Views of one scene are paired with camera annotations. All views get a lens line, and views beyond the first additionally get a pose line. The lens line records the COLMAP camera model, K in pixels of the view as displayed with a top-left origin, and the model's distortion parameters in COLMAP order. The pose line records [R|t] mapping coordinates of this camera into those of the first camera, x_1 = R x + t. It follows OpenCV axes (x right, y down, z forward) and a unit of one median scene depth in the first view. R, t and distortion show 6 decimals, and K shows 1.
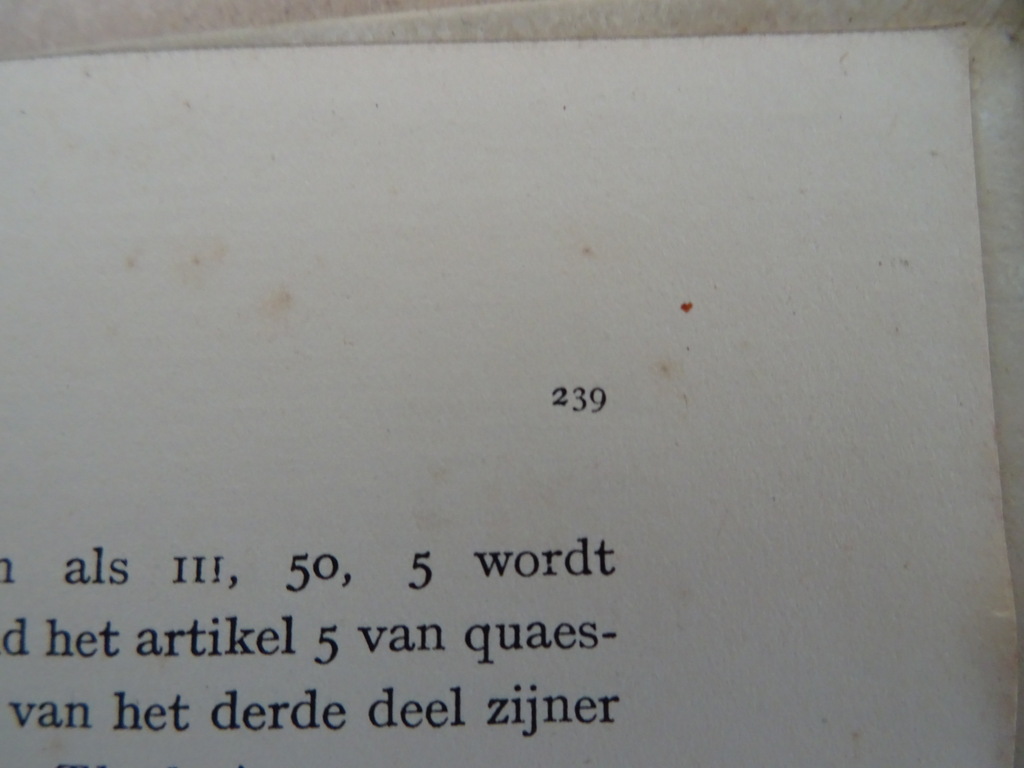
lens RADIAL K [[729.5, 0, 507.8], [0, 729.5, 389.1], [0, 0, 1]] dist [0.003363, -0.026825]
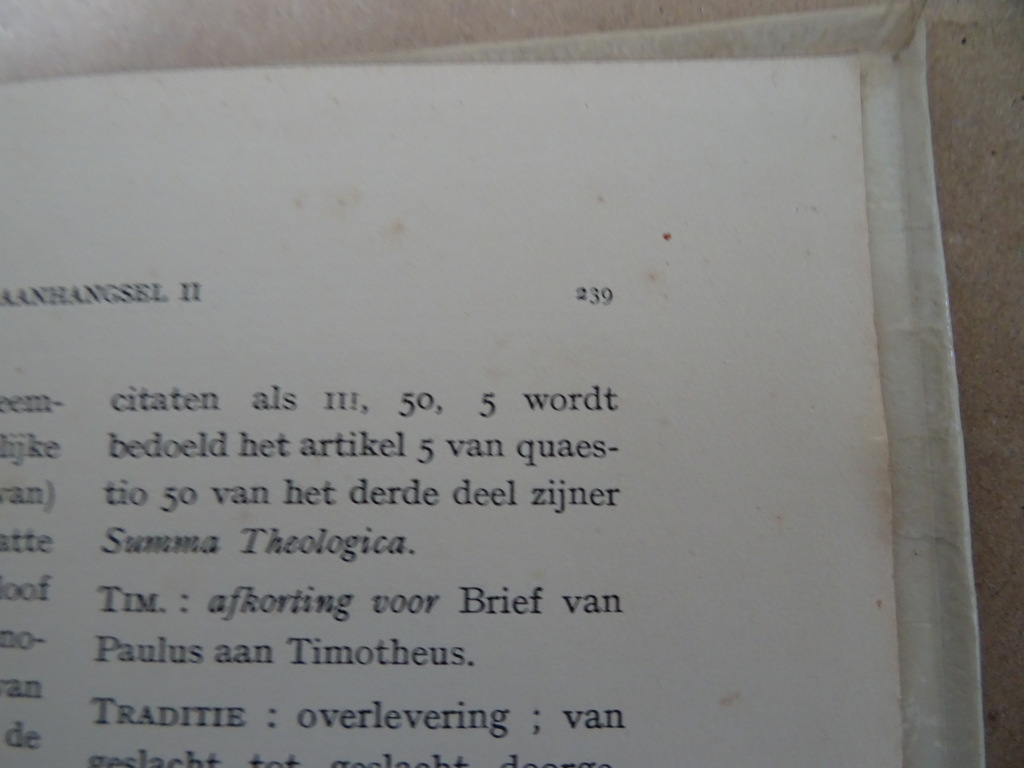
lens RADIAL K [[729.5, 0, 510.7], [0, 729.5, 377.9], [0, 0, 1]] dist [0.003363, -0.026825]
pose [[0.999814, 0.012112, -0.015042, -0.051518], [-0.012819, 0.998774, -0.047814, 0.267665], [0.014444, 0.047998, 0.998743, -0.511192]]
